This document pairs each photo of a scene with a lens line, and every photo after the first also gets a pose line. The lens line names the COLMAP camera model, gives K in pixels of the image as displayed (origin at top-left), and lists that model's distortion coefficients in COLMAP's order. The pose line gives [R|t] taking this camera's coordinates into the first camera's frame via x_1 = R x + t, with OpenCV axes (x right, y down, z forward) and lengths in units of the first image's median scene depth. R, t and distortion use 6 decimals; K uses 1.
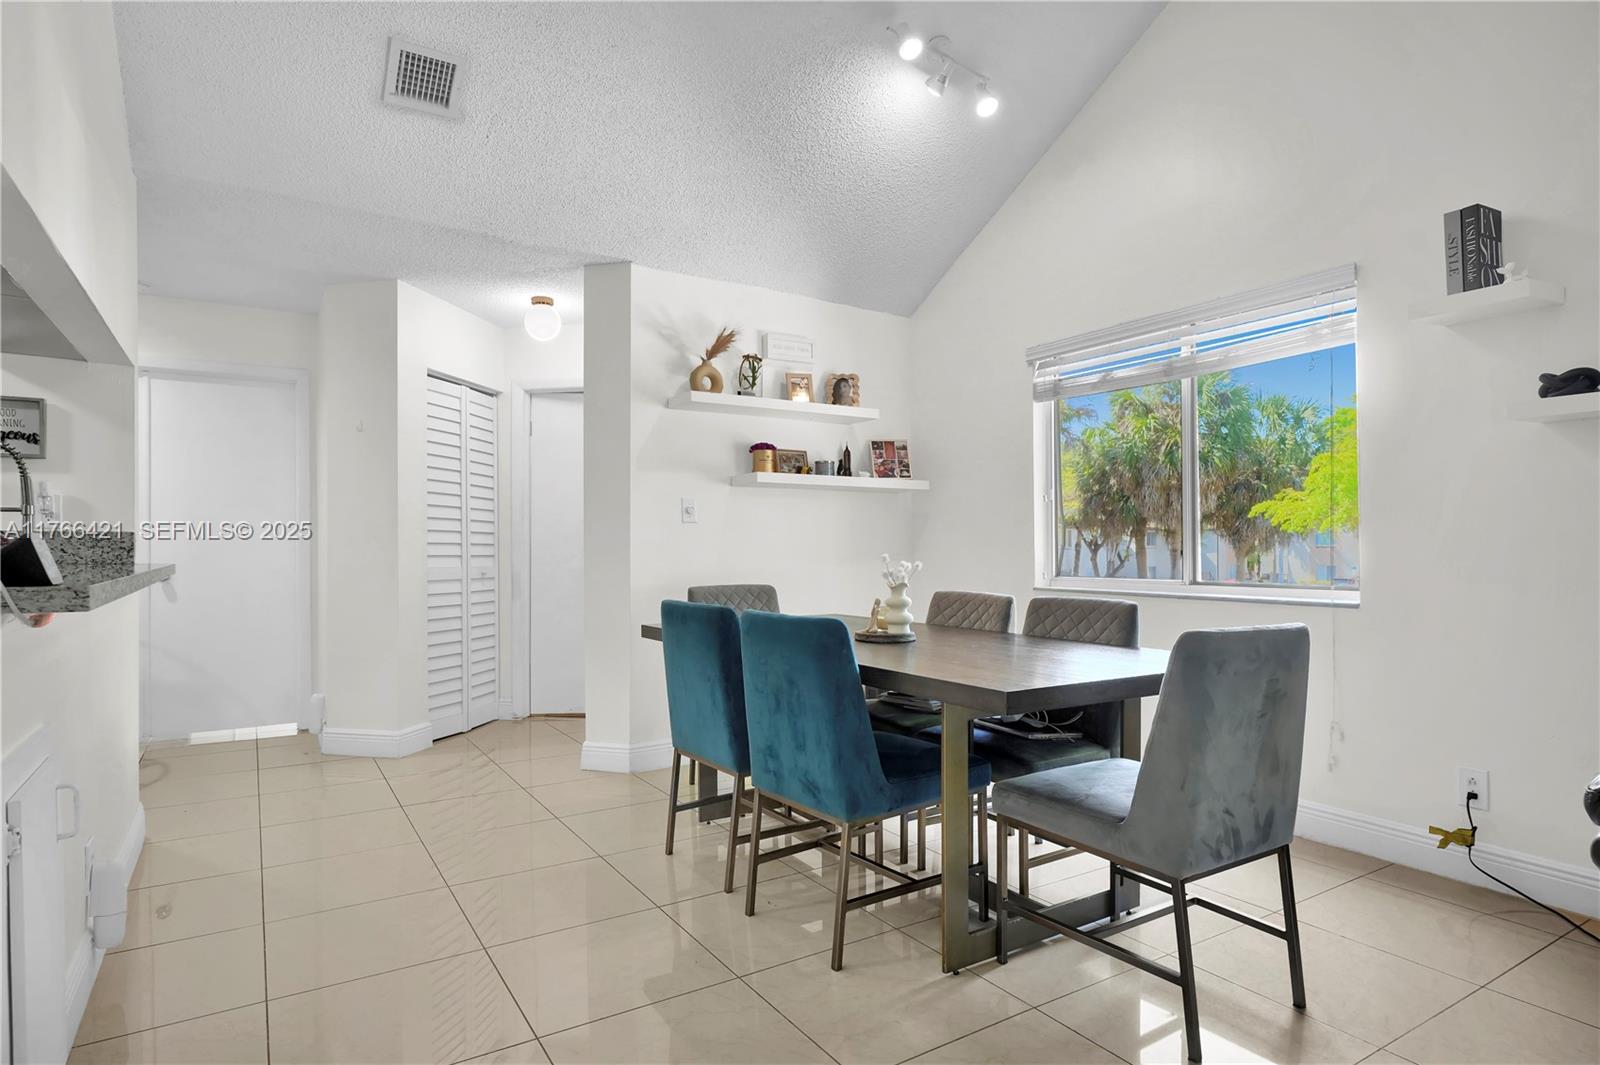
lens RADIAL K [[867.2, 0, 800.0], [0, 867.2, 532.5], [0, 0, 1]] dist [-0.003018, -0.000204]
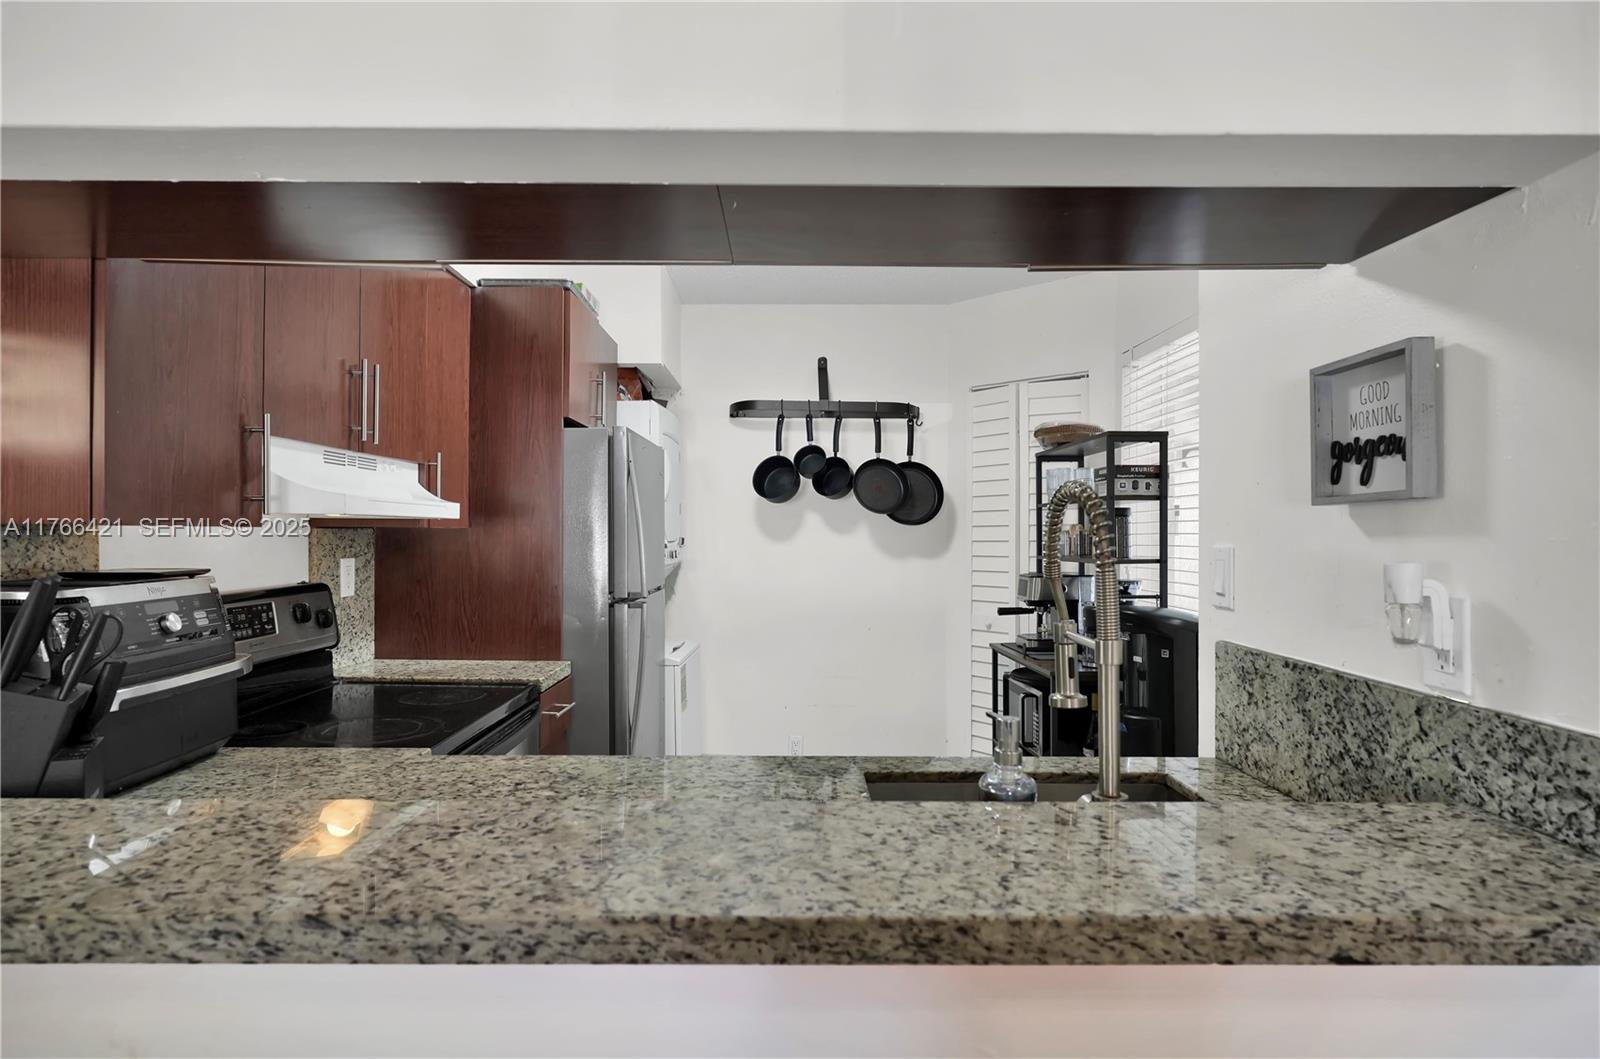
lens RADIAL K [[867.2, 0, 800.0], [0, 867.2, 529.5], [0, 0, 1]] dist [-0.003018, -0.000204]
pose [[-0.528030, -0.001628, -0.849224, -0.263250], [0.009867, 0.999919, -0.008052, -0.045147], [0.849168, -0.012631, -0.527971, 0.606684]]
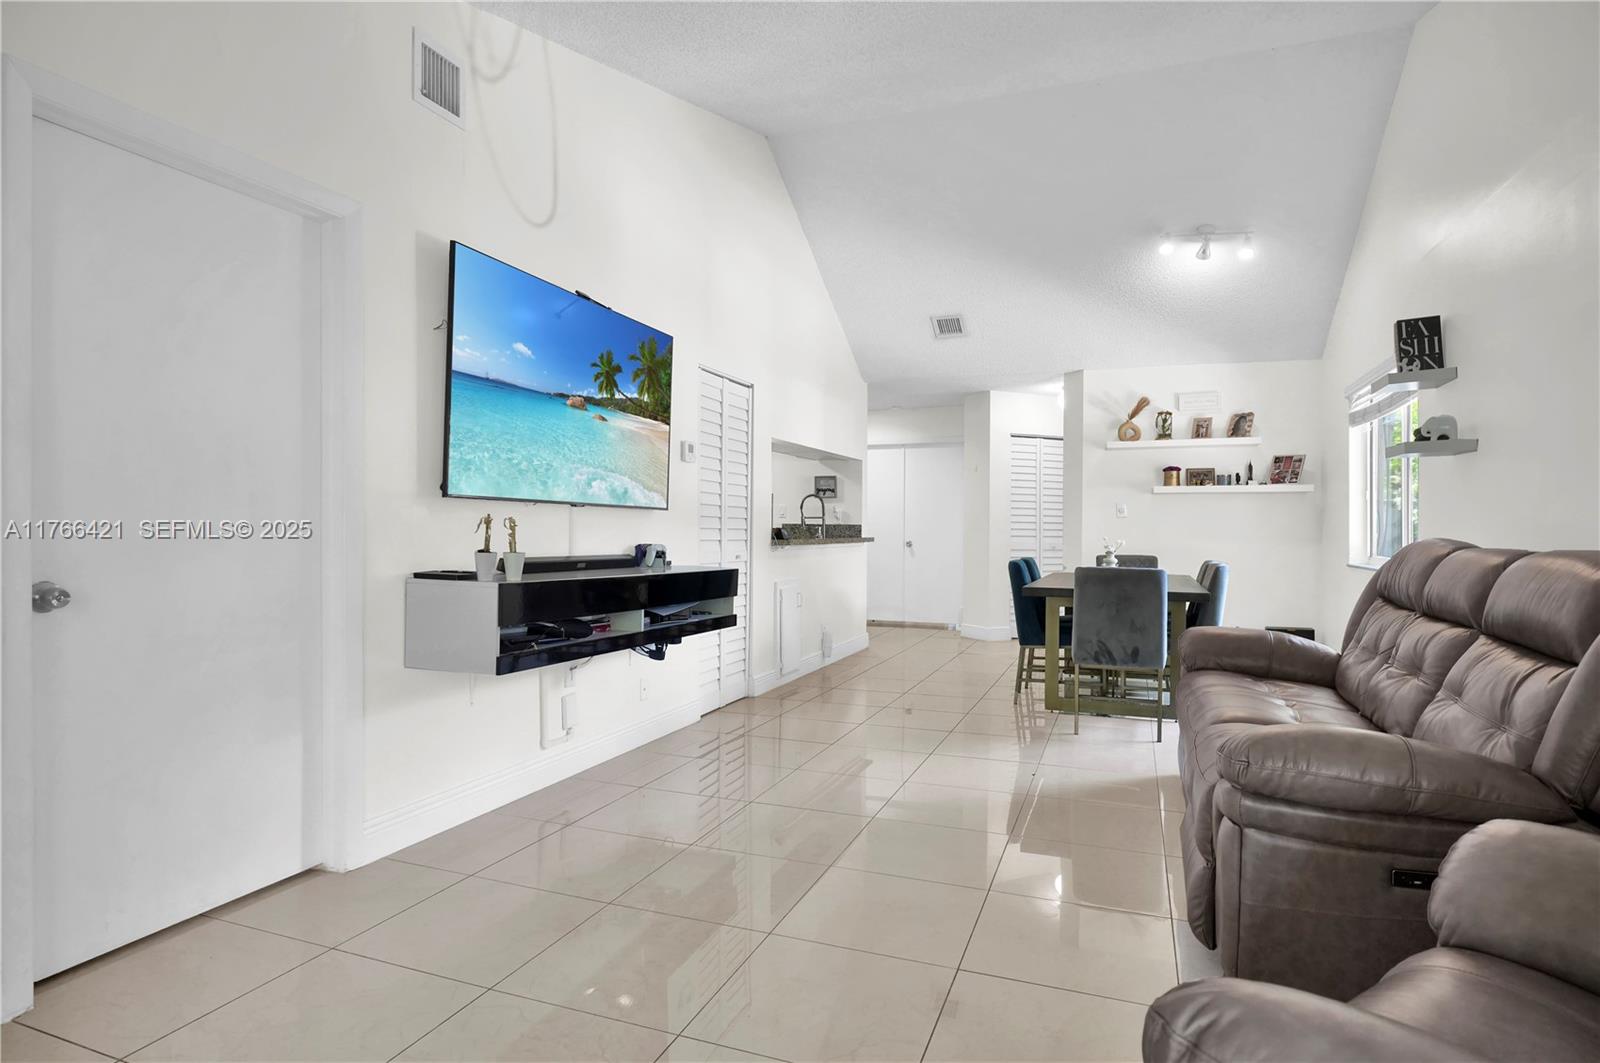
lens RADIAL K [[867.2, 0, 800.0], [0, 867.2, 531.5], [0, 0, 1]] dist [-0.003018, -0.000204]
pose [[0.598303, 0.007939, -0.801231, 0.815963], [0.003474, 0.999916, 0.012501, -0.007050], [0.801263, -0.010263, 0.598225, -0.482984]]
